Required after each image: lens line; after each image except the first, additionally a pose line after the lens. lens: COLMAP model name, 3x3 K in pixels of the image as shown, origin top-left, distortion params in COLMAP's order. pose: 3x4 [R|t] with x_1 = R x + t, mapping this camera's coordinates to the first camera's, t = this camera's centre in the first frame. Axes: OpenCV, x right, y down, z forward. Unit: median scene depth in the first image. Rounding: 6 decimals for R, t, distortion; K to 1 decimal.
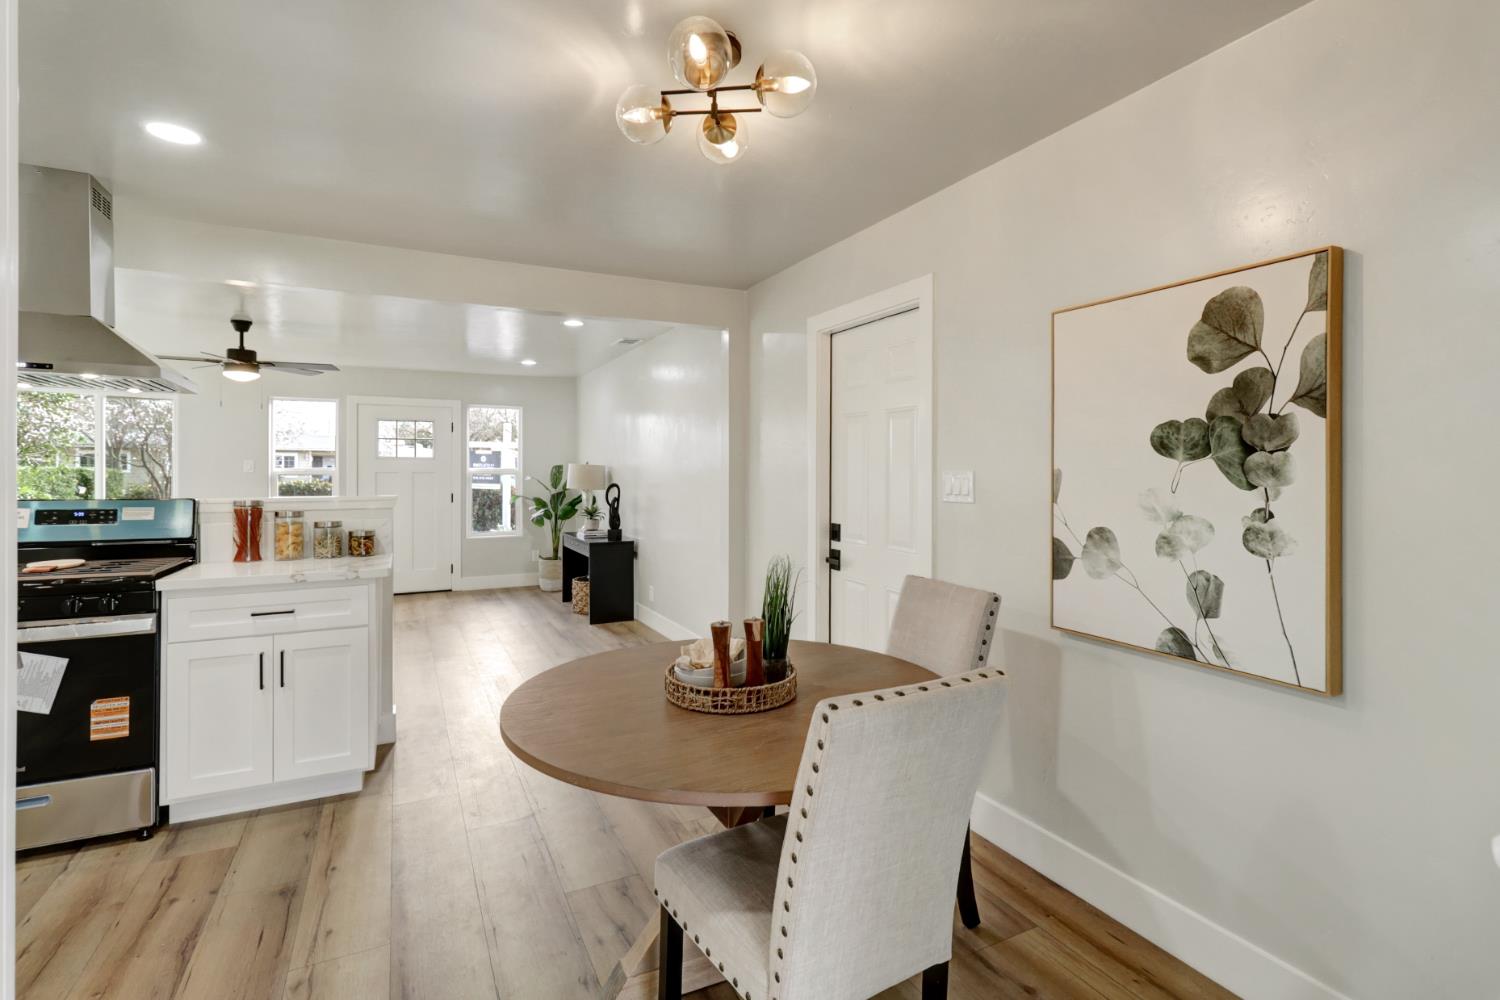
lens RADIAL K [[701.4, 0, 759.4], [0, 701.4, 467.4], [0, 0, 1]] dist [-0.000254, -0.000676]
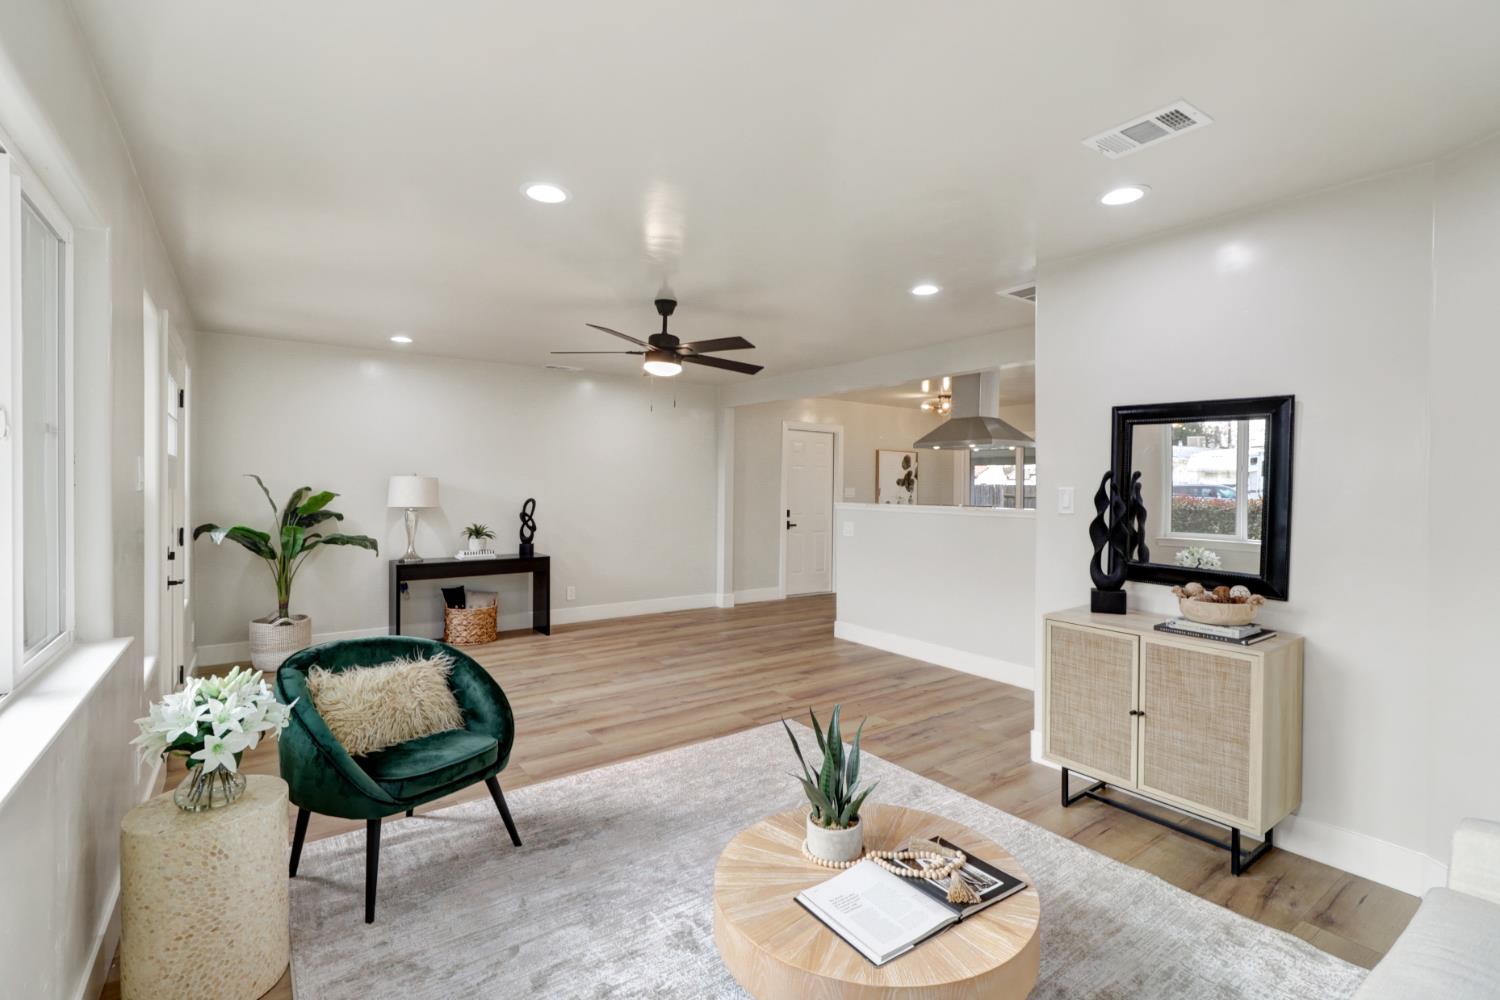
lens RADIAL K [[693.4, 0, 765.9], [0, 693.4, 493.7], [0, 0, 1]] dist [0.001937, -0.000136]
pose [[-0.156178, -0.012333, 0.987652, -3.328838], [-0.013410, 0.999856, 0.010365, 0.002674], [-0.987638, -0.011625, -0.156321, 2.178626]]
